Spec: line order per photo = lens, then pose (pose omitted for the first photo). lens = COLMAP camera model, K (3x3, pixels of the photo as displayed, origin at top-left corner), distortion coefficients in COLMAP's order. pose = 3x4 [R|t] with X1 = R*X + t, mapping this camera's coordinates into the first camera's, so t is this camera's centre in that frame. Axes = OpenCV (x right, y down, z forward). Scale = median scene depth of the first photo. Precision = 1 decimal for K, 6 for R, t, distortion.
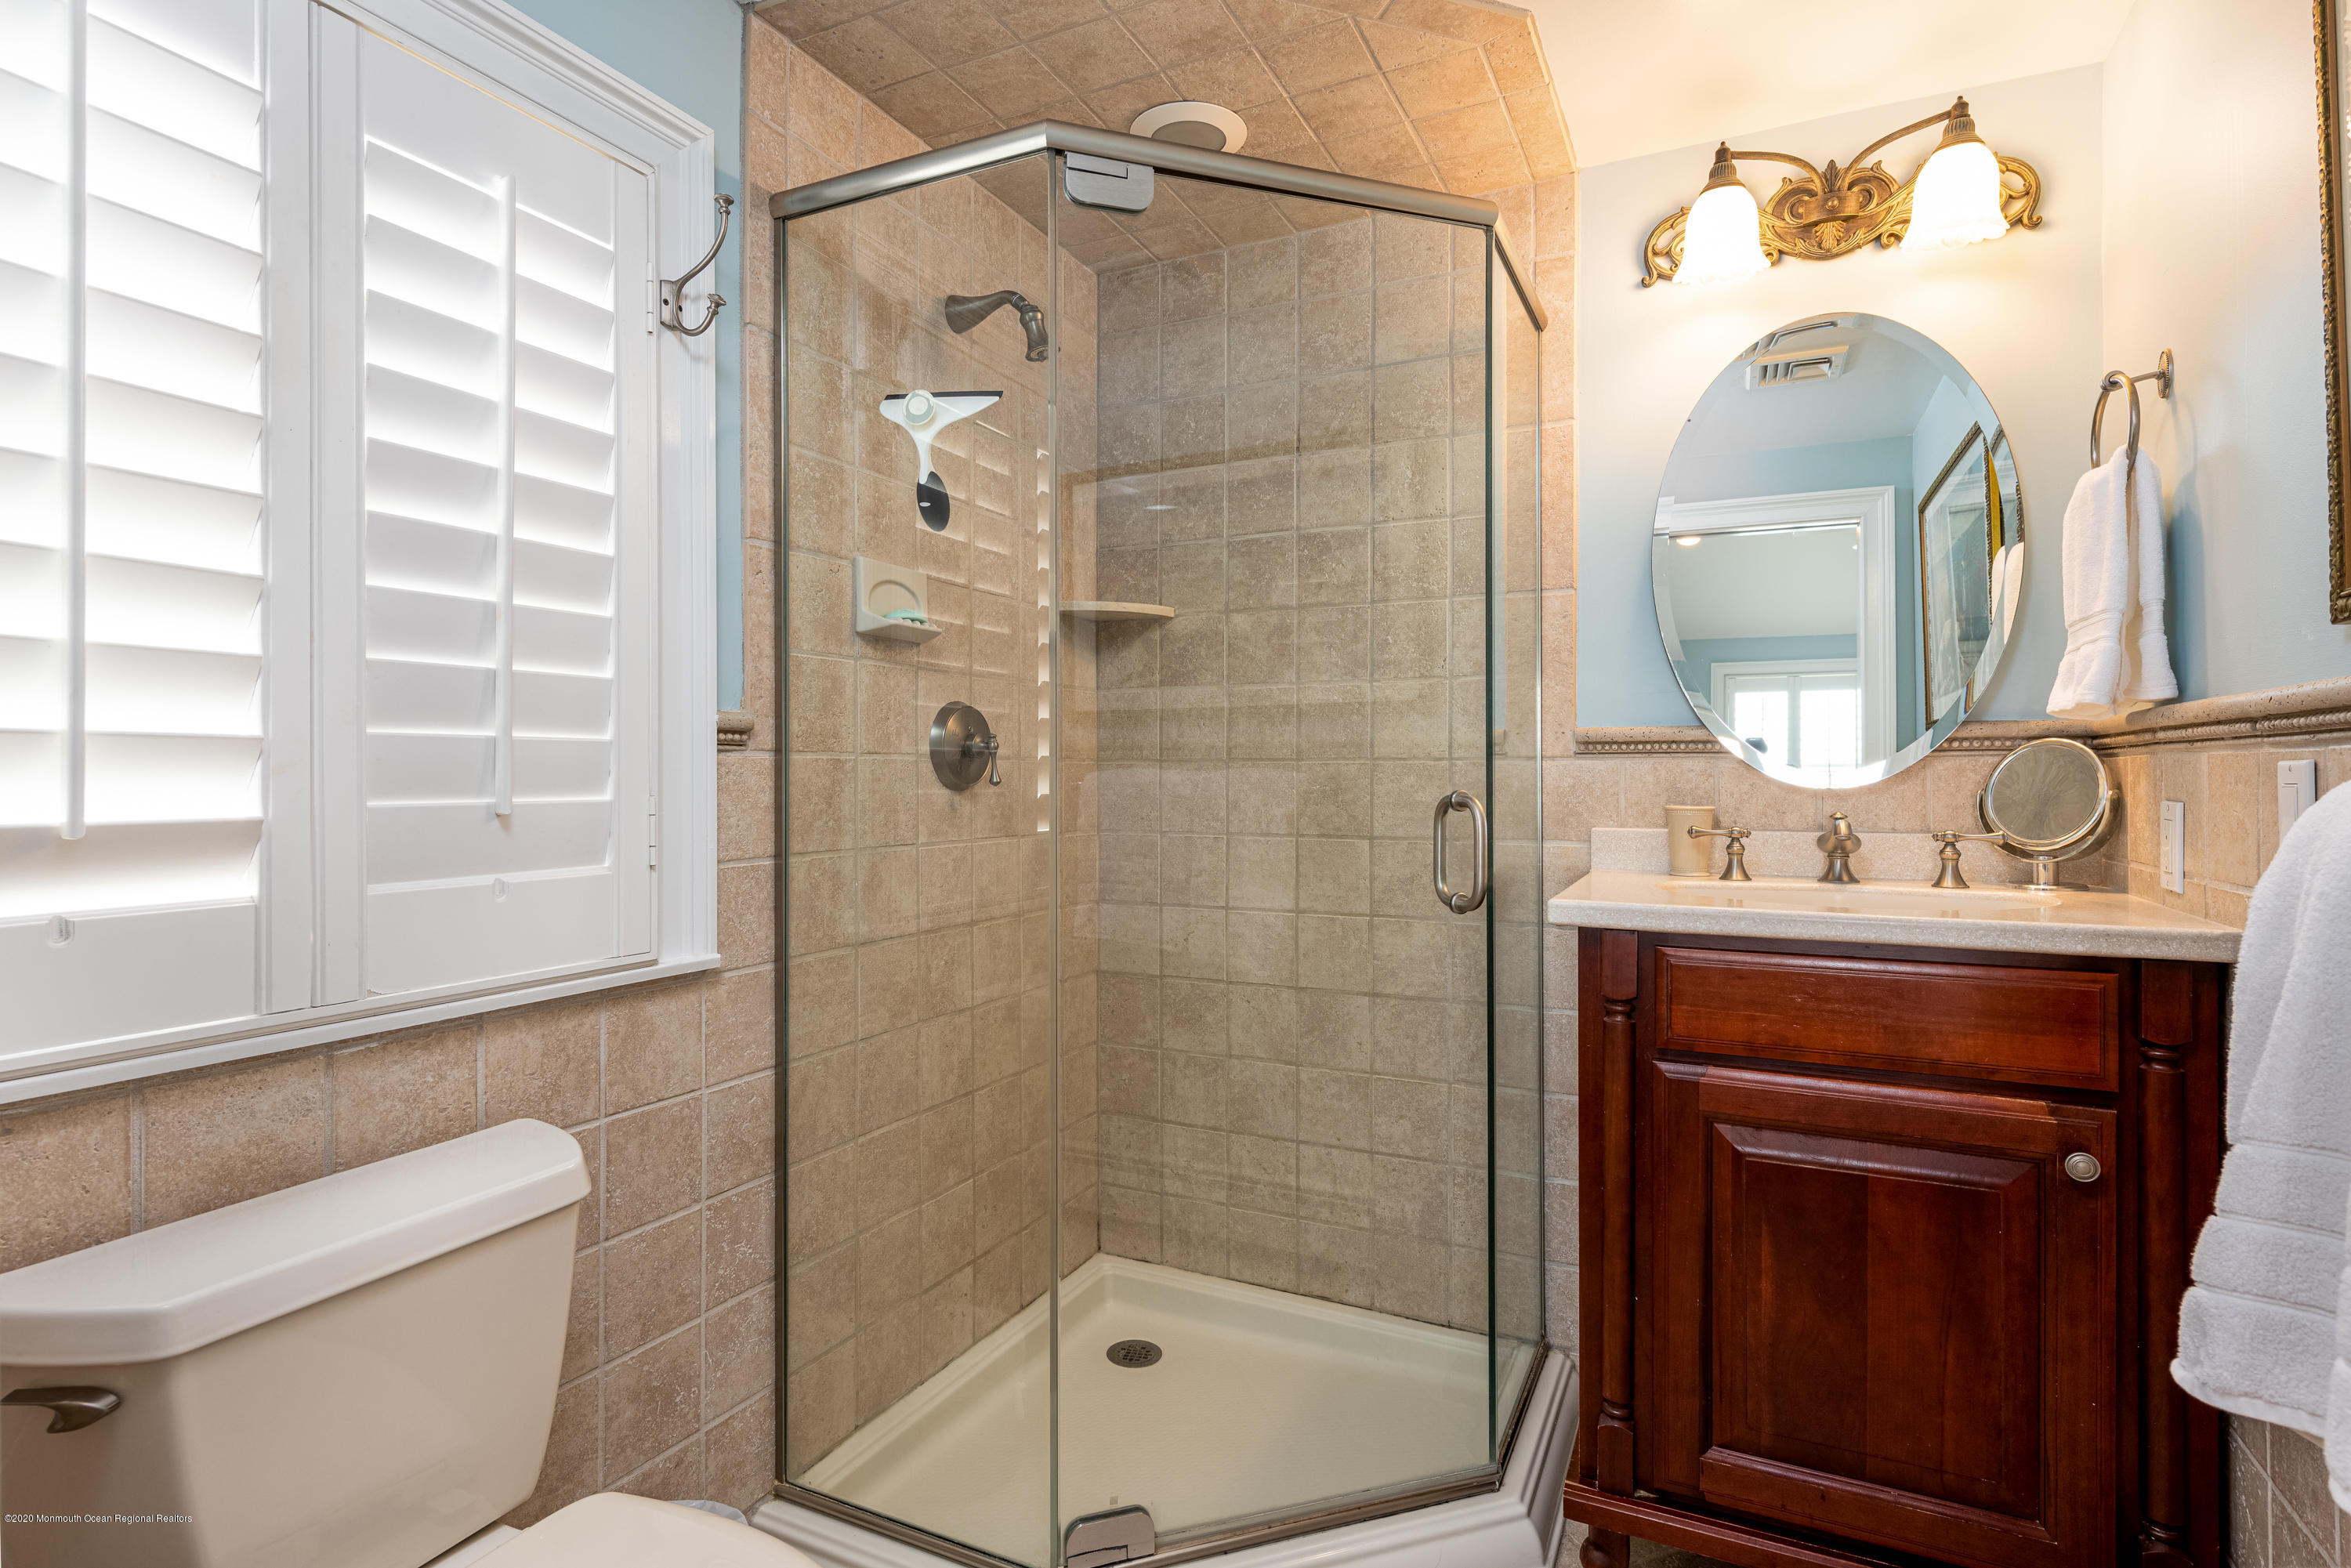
lens RADIAL K [[1172.5, 0, 1169.9], [0, 1172.5, 782.9], [0, 0, 1]] dist [-0.006279, -0.000491]
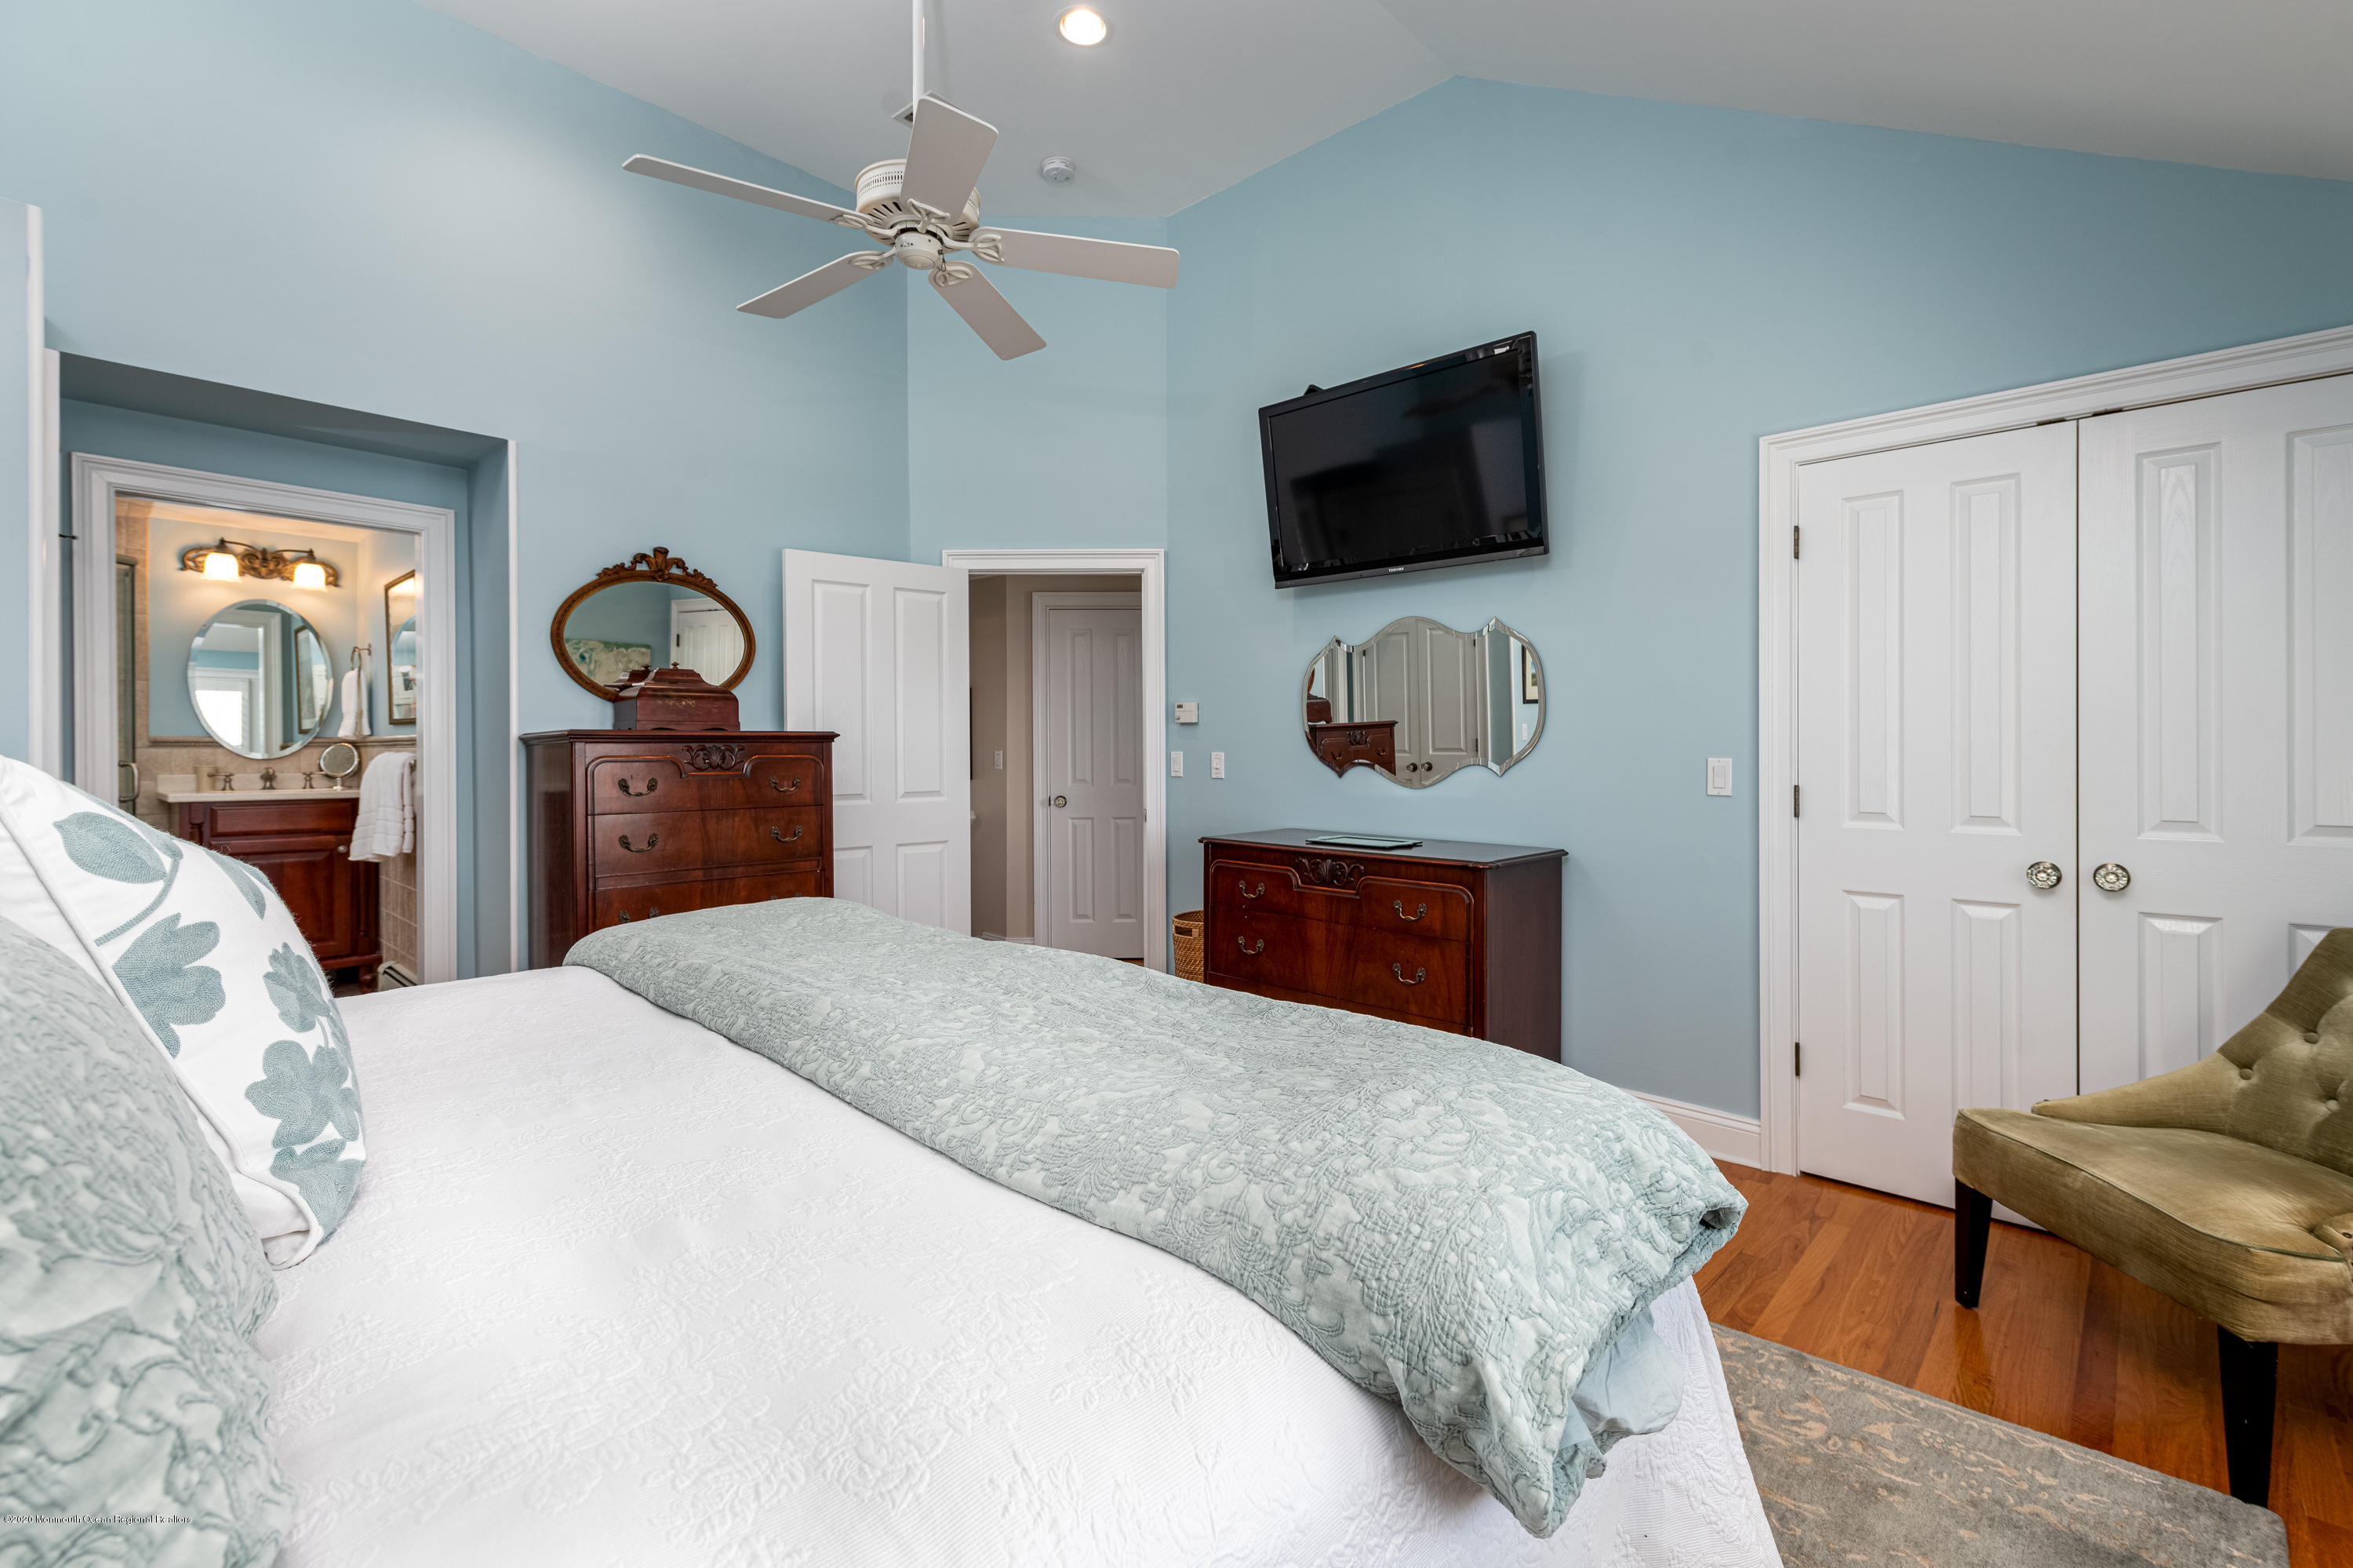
lens RADIAL K [[1046.7, 0, 1170.1], [0, 1046.7, 750.9], [0, 0, 1]] dist [0.004760, 0.000267]
pose [[0.299843, -0.000162, 0.953989, -1.288767], [0.009548, 0.999950, -0.002831, 0.013047], [-0.953941, 0.009958, 0.299830, -1.988387]]
